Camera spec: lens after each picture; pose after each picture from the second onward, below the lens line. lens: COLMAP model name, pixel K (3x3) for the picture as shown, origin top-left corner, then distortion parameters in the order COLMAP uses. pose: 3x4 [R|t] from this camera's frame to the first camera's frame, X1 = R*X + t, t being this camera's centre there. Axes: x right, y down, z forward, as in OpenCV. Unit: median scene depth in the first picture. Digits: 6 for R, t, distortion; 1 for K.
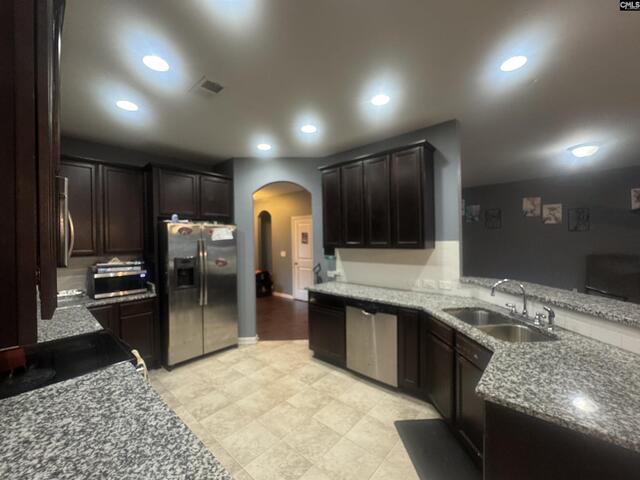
lens RADIAL K [[258.1, 0, 320.6], [0, 258.1, 239.0], [0, 0, 1]] dist [-0.007456, 0.001041]
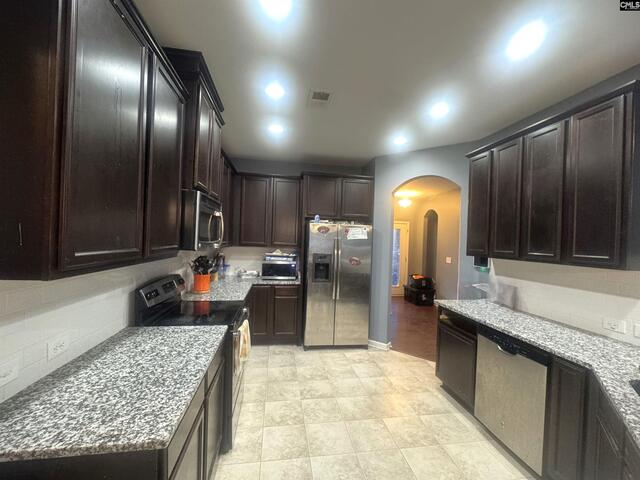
lens RADIAL K [[270.7, 0, 319.7], [0, 270.7, 239.1], [0, 0, 1]] dist [-0.000035, 0.000133]
pose [[0.779557, 0.043655, -0.624808, 0.205291], [-0.047555, 0.998814, 0.010454, -0.002914], [0.624523, 0.021564, 0.780709, 0.080746]]
